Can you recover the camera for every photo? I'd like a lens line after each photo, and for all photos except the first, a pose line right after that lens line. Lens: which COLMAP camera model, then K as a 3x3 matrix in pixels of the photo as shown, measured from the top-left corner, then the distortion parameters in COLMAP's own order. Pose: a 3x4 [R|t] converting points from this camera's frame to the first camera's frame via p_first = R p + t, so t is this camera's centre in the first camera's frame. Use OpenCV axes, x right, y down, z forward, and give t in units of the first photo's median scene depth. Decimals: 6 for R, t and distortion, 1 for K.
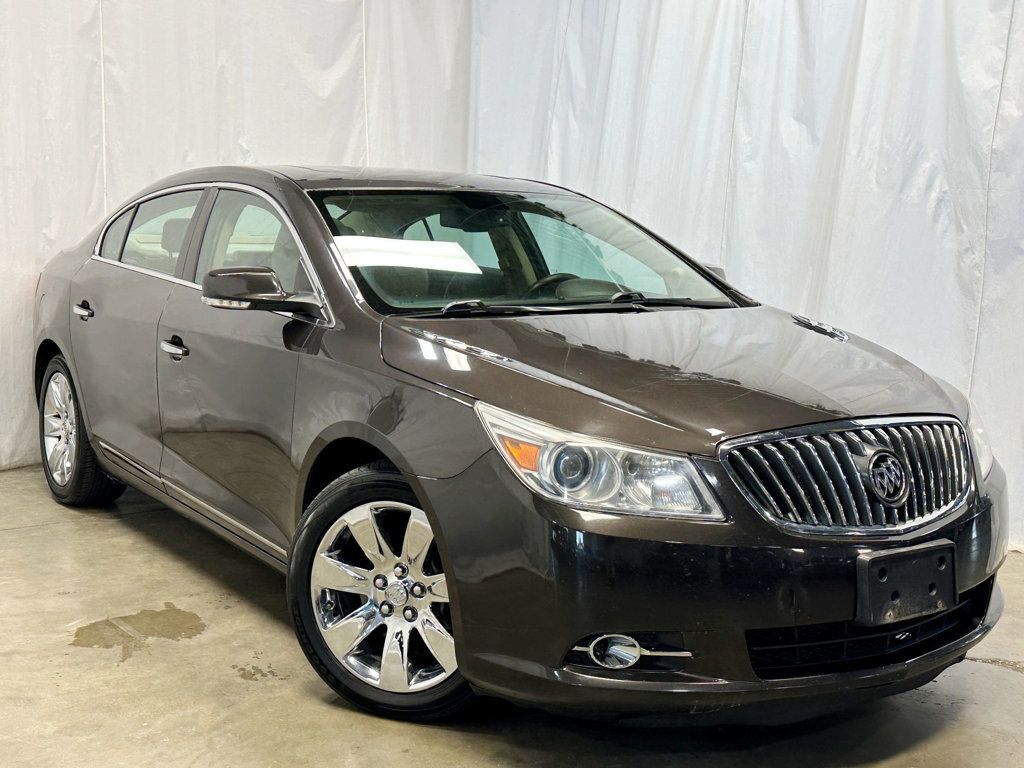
lens RADIAL K [[1300.0, 0, 512.0], [0, 1300.0, 384.0], [0, 0, 1]] dist [0.256661, -0.709310]
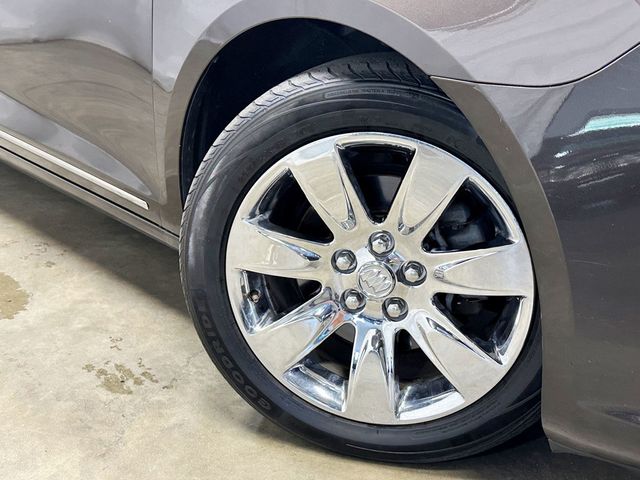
lens RADIAL K [[812.5, 0, 320.0], [0, 812.5, 240.0], [0, 0, 1]] dist [0.256661, -0.709310]
pose [[0.984277, -0.051545, 0.168941, -0.174911], [0.009971, 0.971162, 0.238213, 0.048155], [-0.176348, -0.232783, 0.956406, 0.626896]]
